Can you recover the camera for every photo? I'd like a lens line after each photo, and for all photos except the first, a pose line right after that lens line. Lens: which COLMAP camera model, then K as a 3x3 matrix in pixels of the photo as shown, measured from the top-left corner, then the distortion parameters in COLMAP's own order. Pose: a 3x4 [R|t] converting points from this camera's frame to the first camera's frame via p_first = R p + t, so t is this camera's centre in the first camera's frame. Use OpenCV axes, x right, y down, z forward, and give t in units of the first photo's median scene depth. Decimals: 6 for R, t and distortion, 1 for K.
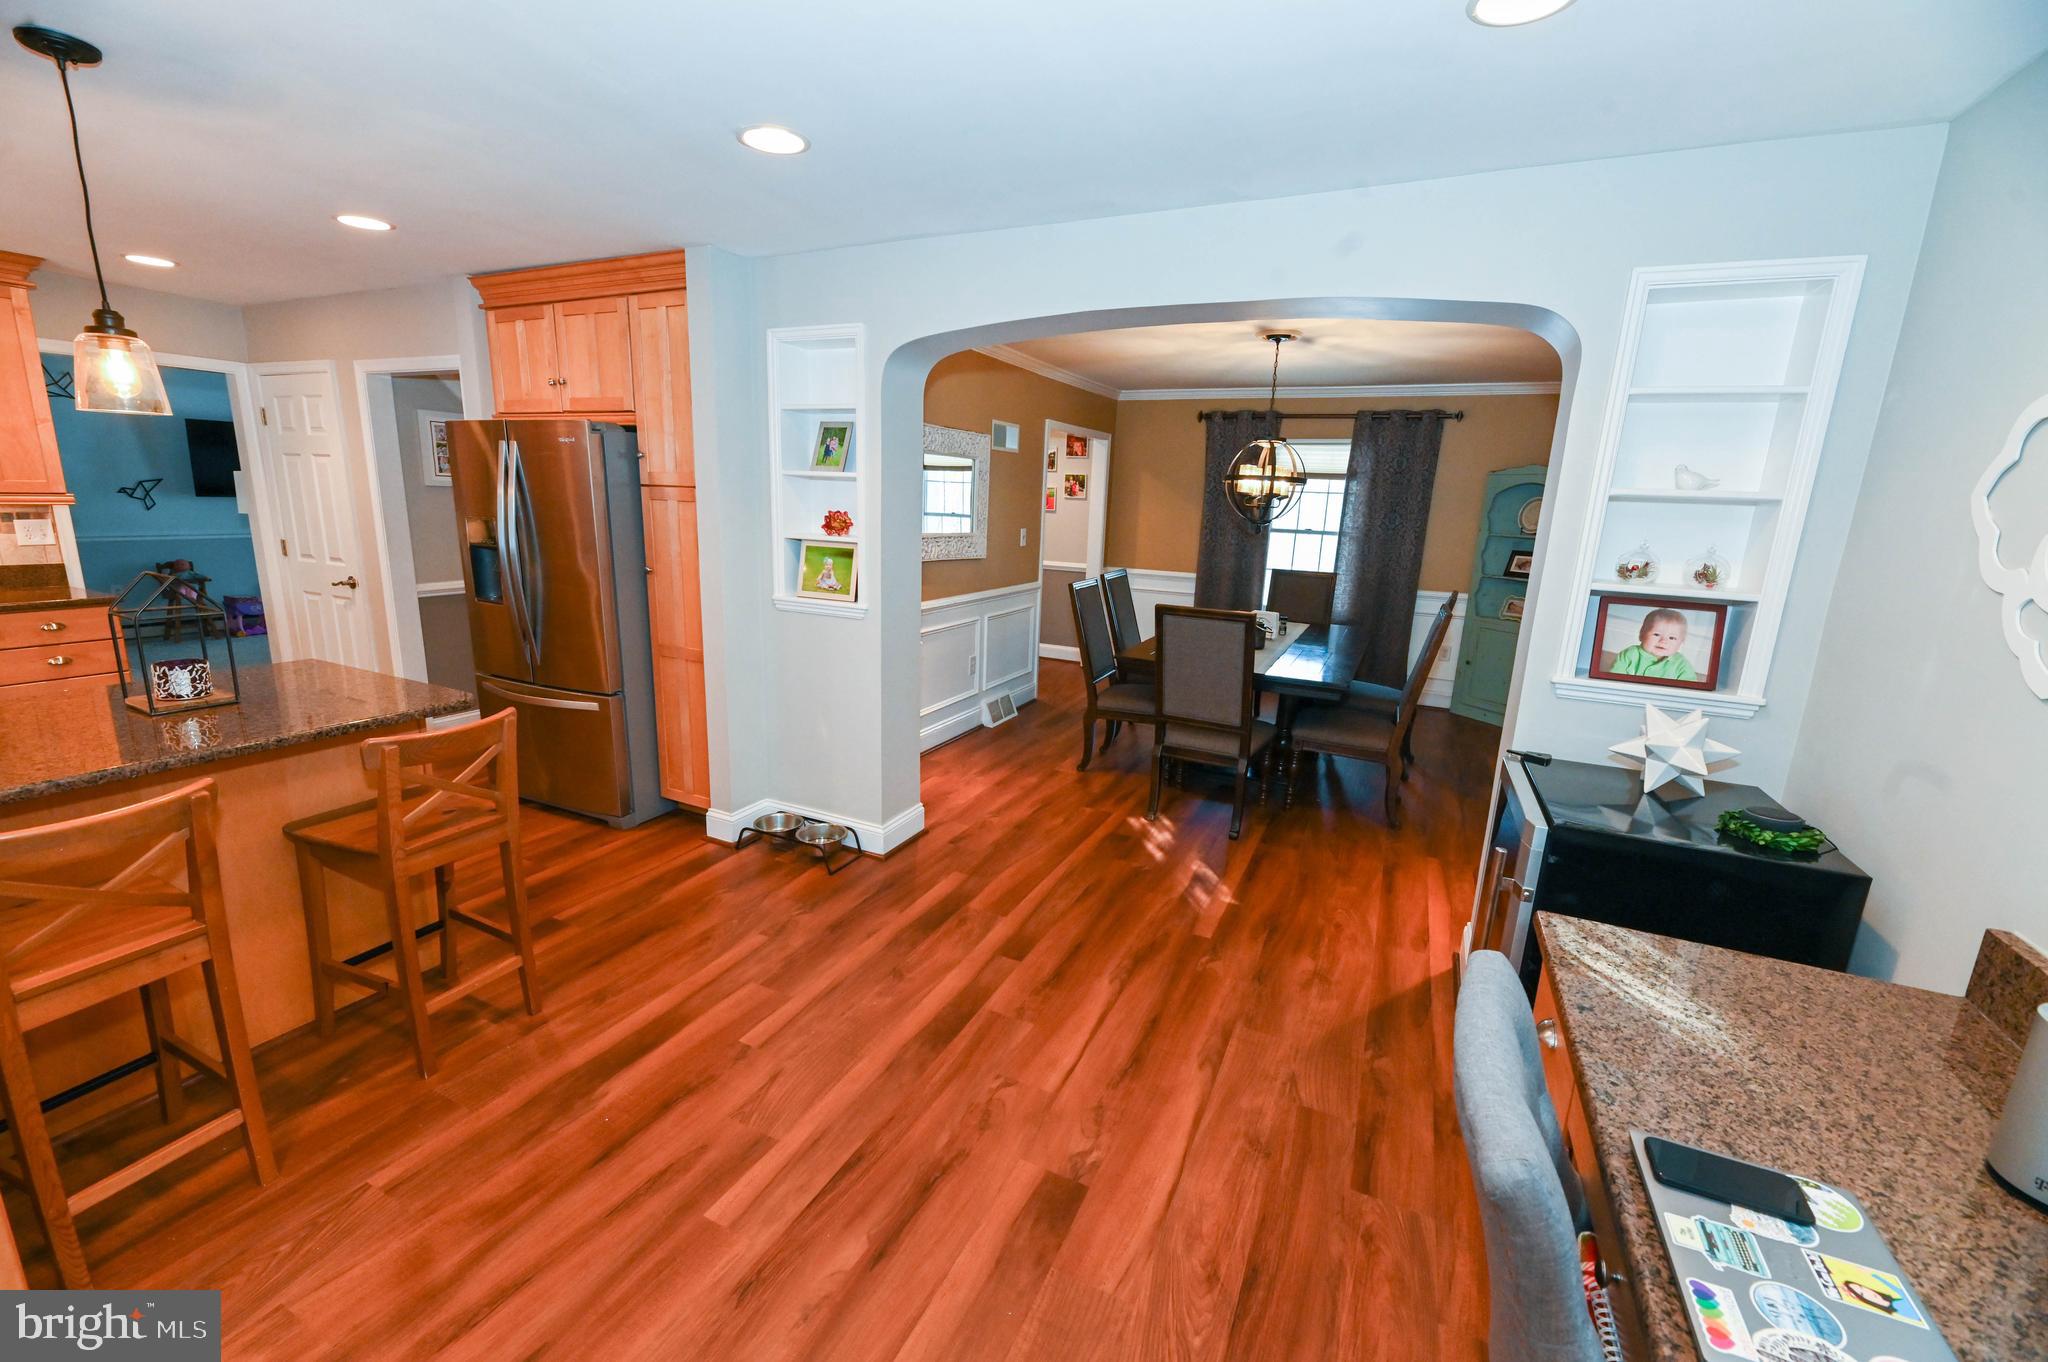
lens RADIAL K [[821.0, 0, 1020.4], [0, 821.0, 679.5], [0, 0, 1]] dist [-0.001649, -0.002618]
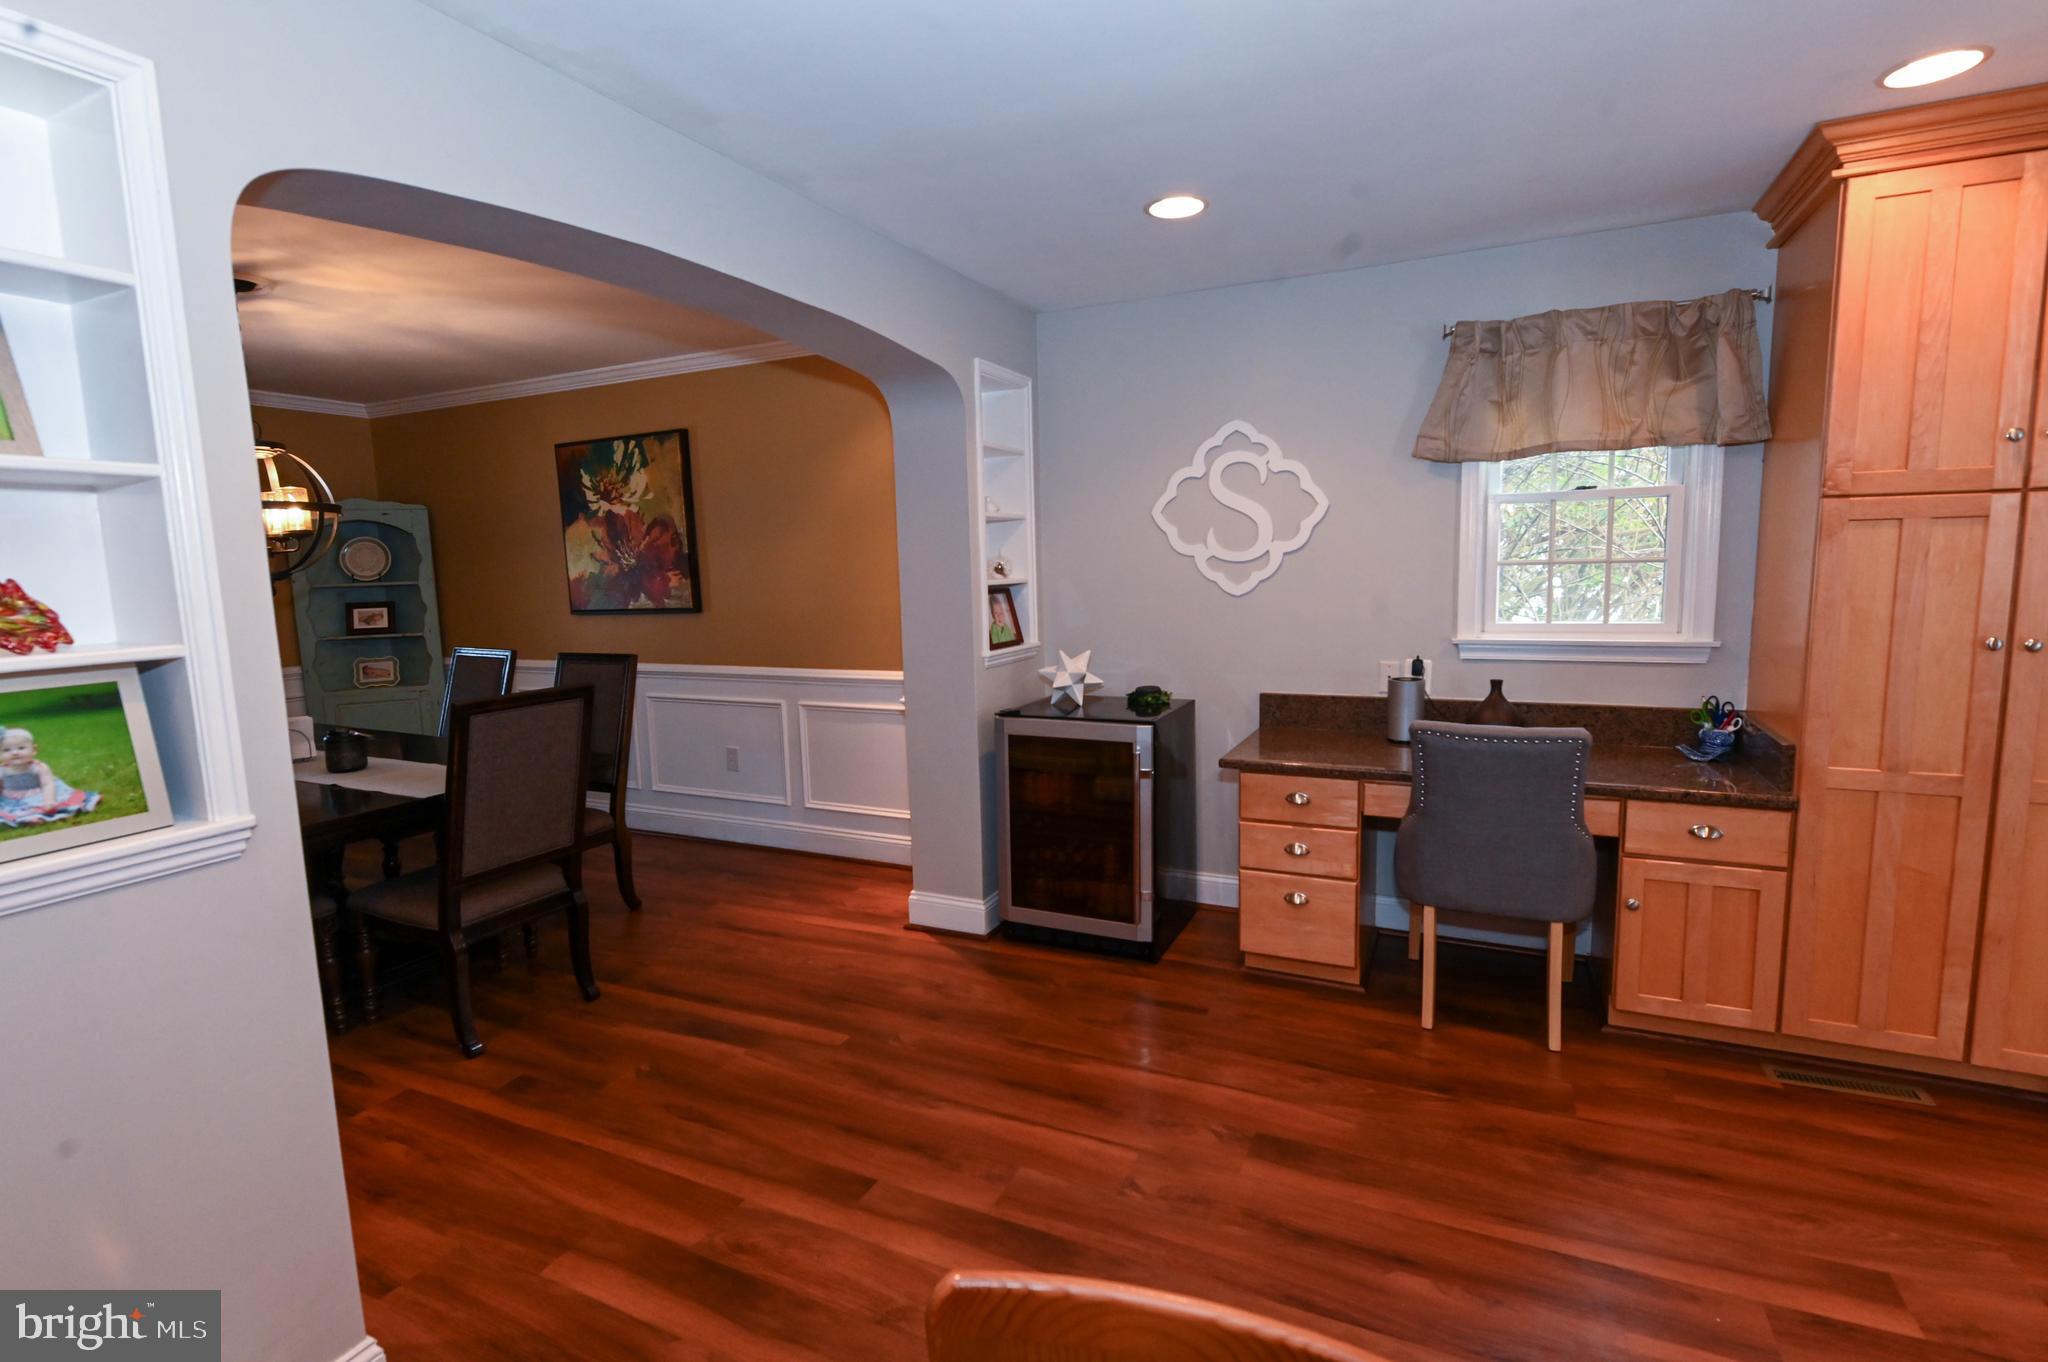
lens RADIAL K [[957.2, 0, 1021.4], [0, 957.2, 683.3], [0, 0, 1]] dist [0.007438, -0.000256]
pose [[0.001379, -0.166096, 0.986109, -0.375630], [0.244000, 0.956360, 0.160744, -0.081979], [-0.969774, 0.240389, 0.041846, 0.385046]]
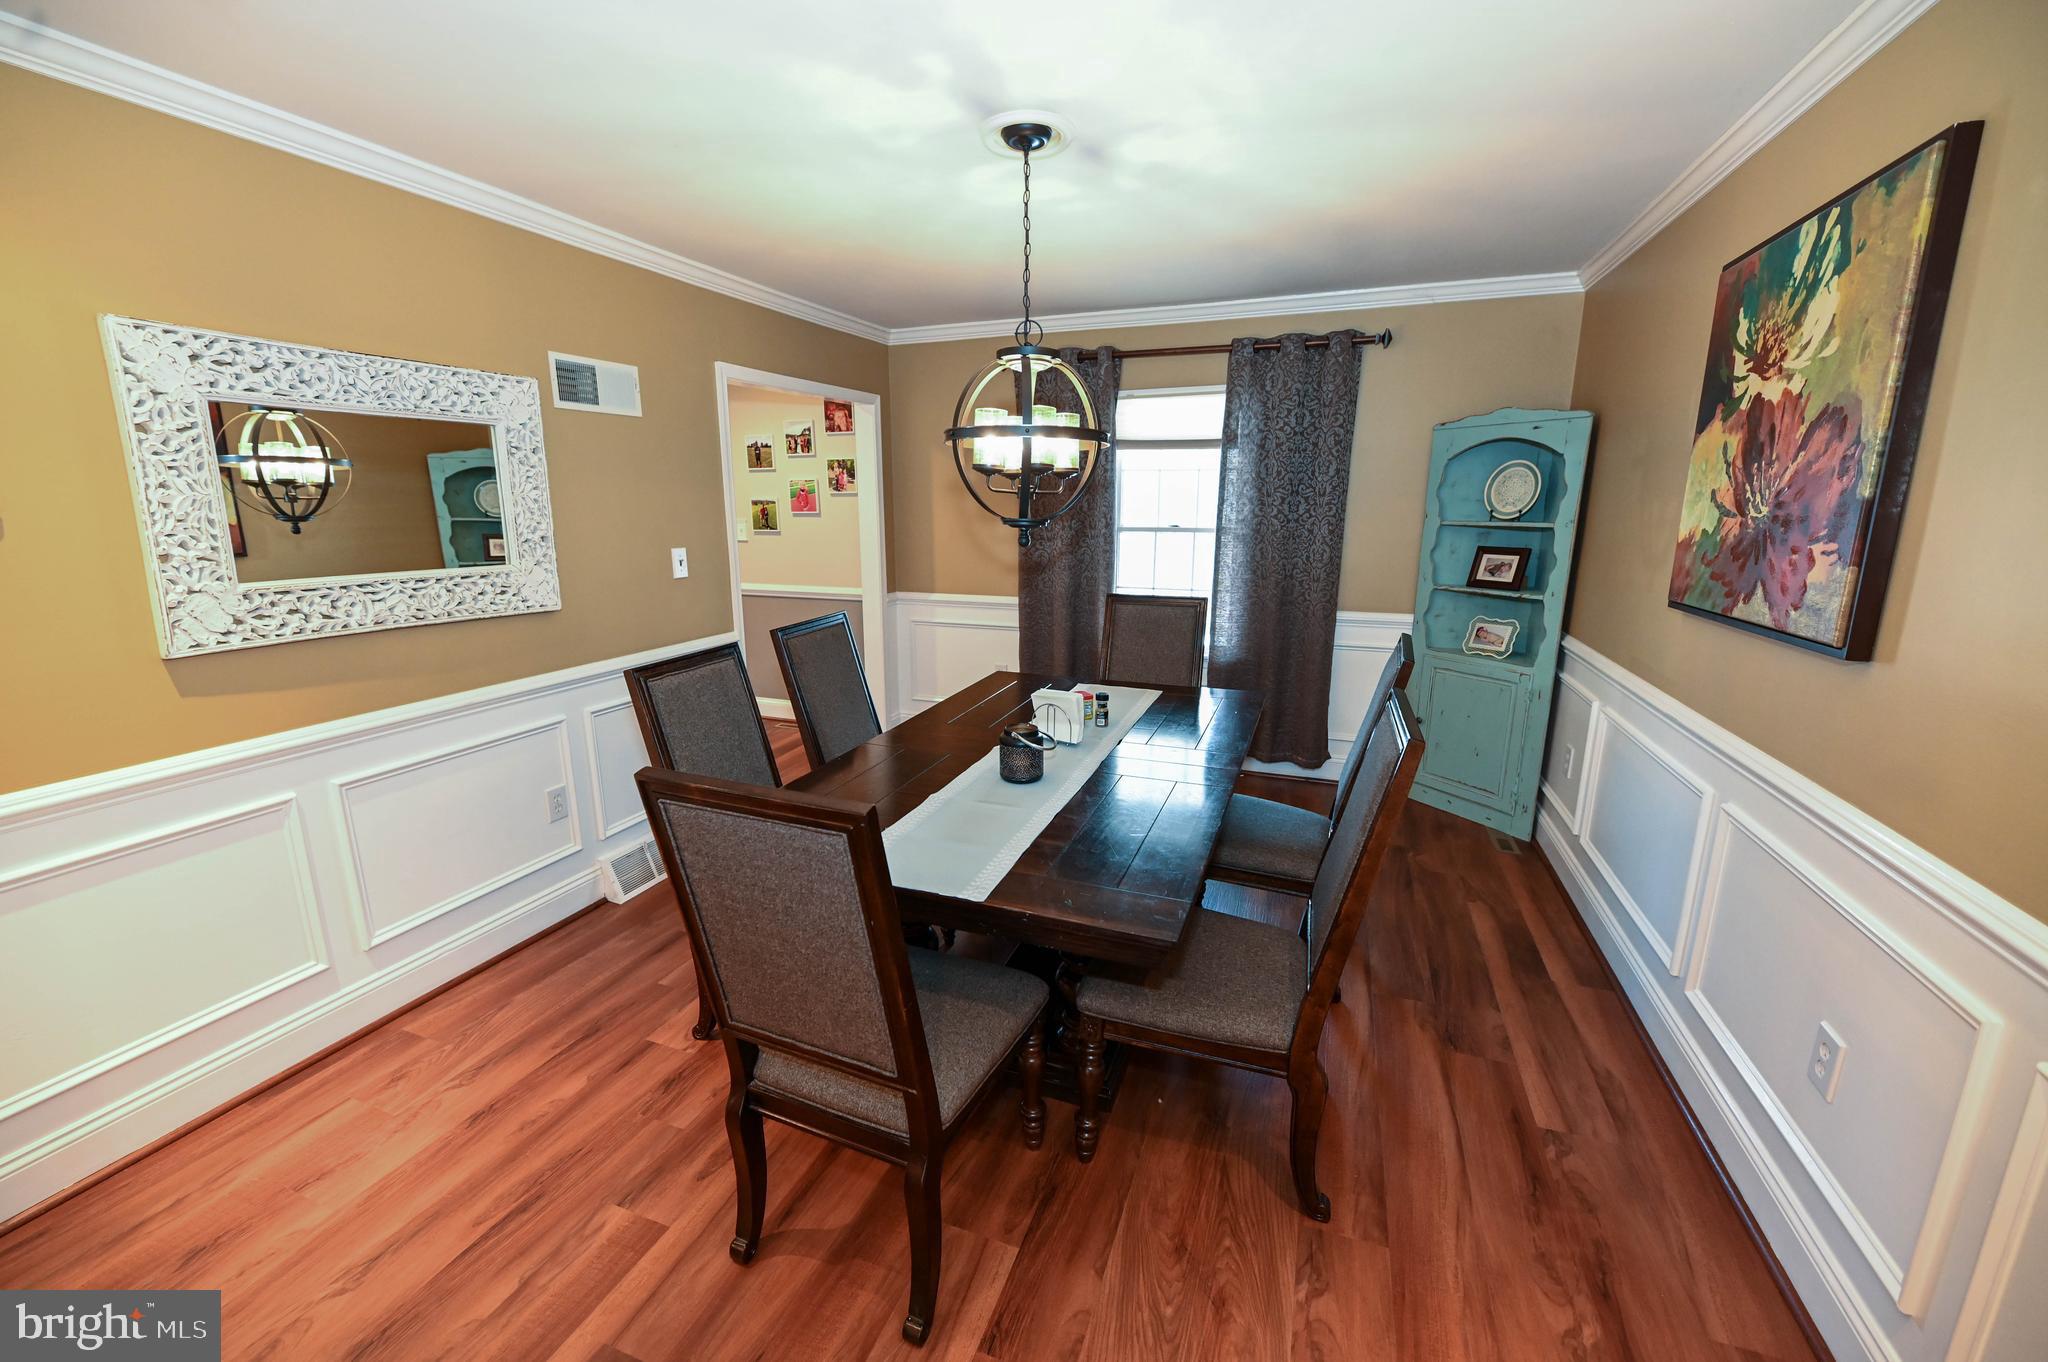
lens RADIAL K [[821.0, 0, 1012.0], [0, 821.0, 684.4], [0, 0, 1]] dist [-0.001649, -0.002618]
pose [[0.996006, -0.056535, 0.069101, 0.213246], [0.056108, 0.998392, 0.008105, -0.085563], [-0.069448, -0.004196, 0.997577, 0.438331]]
